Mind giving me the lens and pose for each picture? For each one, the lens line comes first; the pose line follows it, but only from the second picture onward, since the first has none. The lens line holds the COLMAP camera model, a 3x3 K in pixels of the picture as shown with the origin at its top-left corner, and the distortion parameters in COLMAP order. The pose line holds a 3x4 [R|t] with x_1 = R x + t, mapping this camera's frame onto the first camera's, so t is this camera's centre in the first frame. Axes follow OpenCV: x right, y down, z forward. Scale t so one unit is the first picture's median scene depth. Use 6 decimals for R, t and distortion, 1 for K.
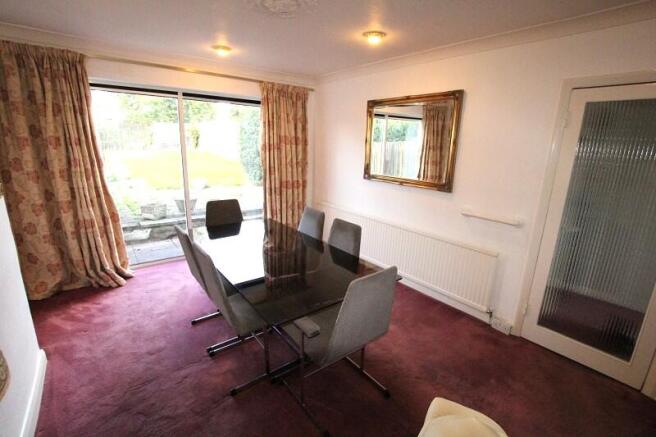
lens RADIAL K [[307.7, 0, 328.0], [0, 307.7, 221.2], [0, 0, 1]] dist [-0.002649, -0.000396]
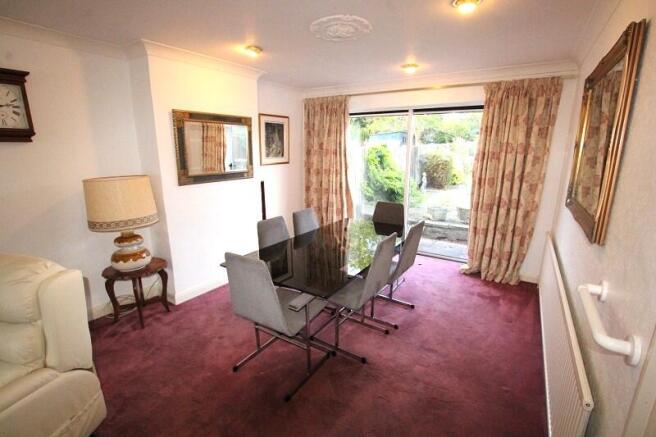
lens RADIAL K [[307.7, 0, 327.7], [0, 307.7, 218.6], [0, 0, 1]] dist [-0.002649, -0.000396]
pose [[0.357420, 0.183683, -0.915703, 0.499477], [-0.228642, 0.967843, 0.104897, -0.060577], [0.905524, 0.171876, 0.387924, 0.297087]]
